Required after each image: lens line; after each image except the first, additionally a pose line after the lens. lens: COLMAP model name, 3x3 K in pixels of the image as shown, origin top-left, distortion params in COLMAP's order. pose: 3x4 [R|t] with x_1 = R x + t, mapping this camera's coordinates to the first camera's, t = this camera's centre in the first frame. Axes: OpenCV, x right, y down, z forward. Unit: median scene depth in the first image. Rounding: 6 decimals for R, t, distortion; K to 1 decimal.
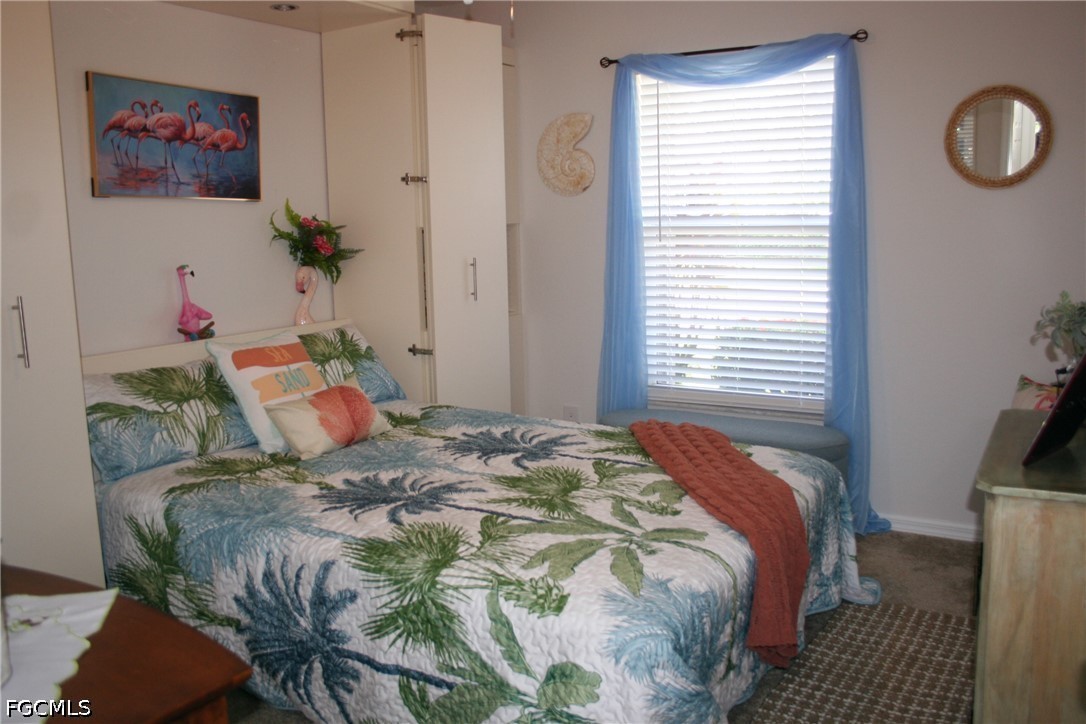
lens RADIAL K [[912.6, 0, 548.3], [0, 912.6, 359.4], [0, 0, 1]] dist [-0.155328, 0.129830]
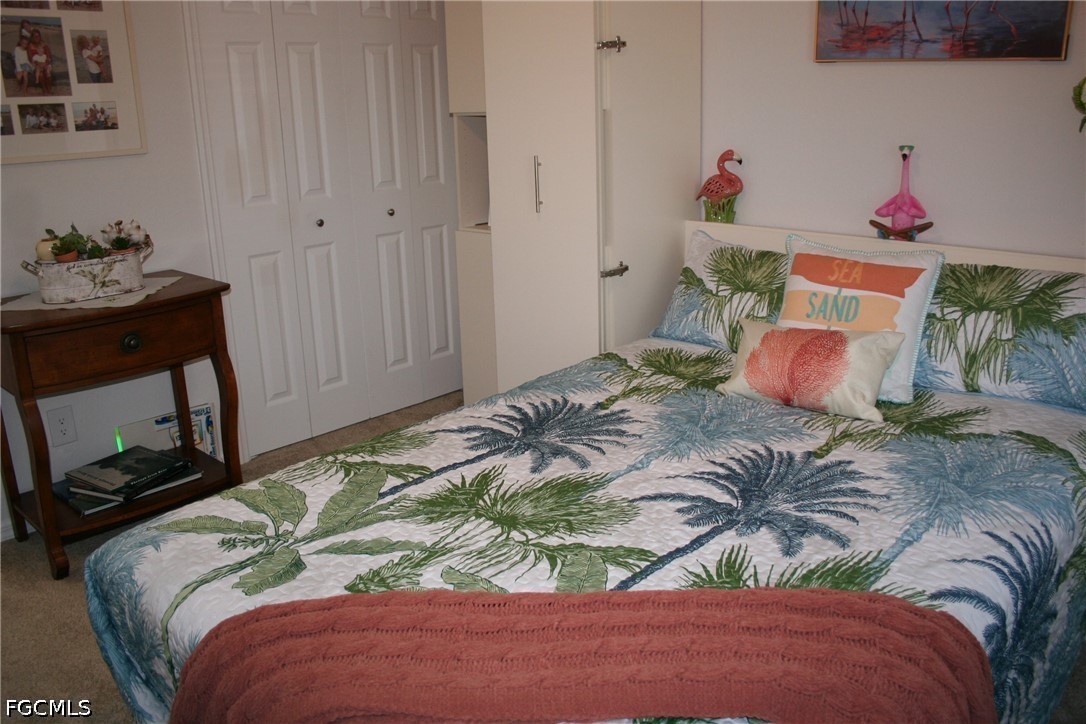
lens RADIAL K [[912.6, 0, 548.3], [0, 912.6, 359.4], [0, 0, 1]] dist [-0.155328, 0.129830]
pose [[-0.212133, 0.295448, -0.931510, 0.486908], [-0.116043, 0.938844, 0.324200, -0.153921], [0.970327, 0.176869, -0.164875, 0.892852]]
